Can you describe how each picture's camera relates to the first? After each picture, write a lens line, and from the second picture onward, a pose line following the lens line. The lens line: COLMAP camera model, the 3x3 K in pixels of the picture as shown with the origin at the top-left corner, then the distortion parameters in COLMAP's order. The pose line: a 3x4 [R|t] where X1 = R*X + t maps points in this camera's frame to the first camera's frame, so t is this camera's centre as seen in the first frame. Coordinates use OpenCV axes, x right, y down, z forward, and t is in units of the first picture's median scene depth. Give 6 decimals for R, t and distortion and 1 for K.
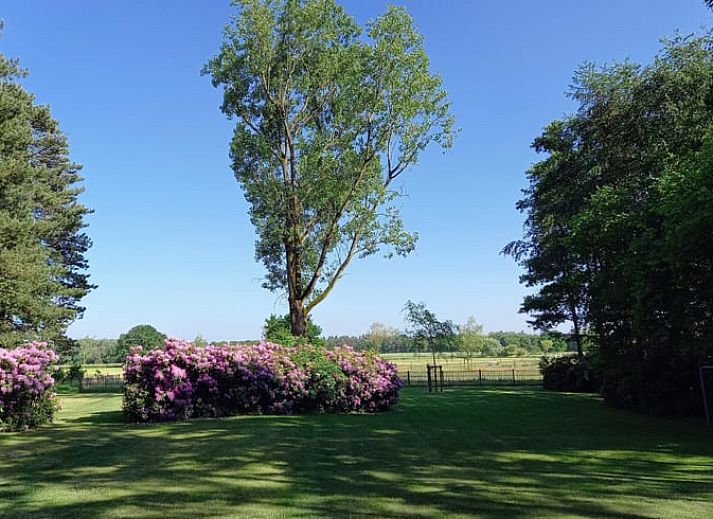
lens RADIAL K [[763.0, 0, 356.5], [0, 763.0, 259.5], [0, 0, 1]] dist [0.145790, 0.001818]
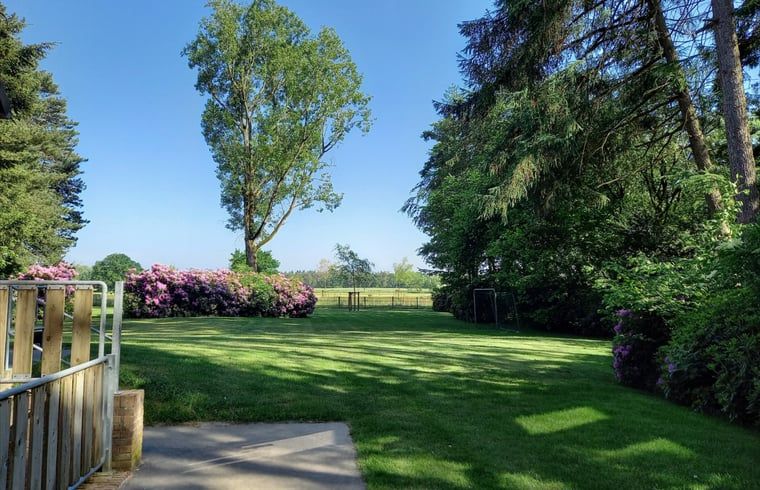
lens RADIAL K [[688.2, 0, 380.0], [0, 688.2, 245.0], [0, 0, 1]] dist [0.104513, -0.003608]
pose [[0.995260, 0.036515, 0.090140, 0.034984], [-0.041919, 0.997389, 0.058805, -0.016431], [-0.087757, -0.062305, 0.994192, -0.196359]]
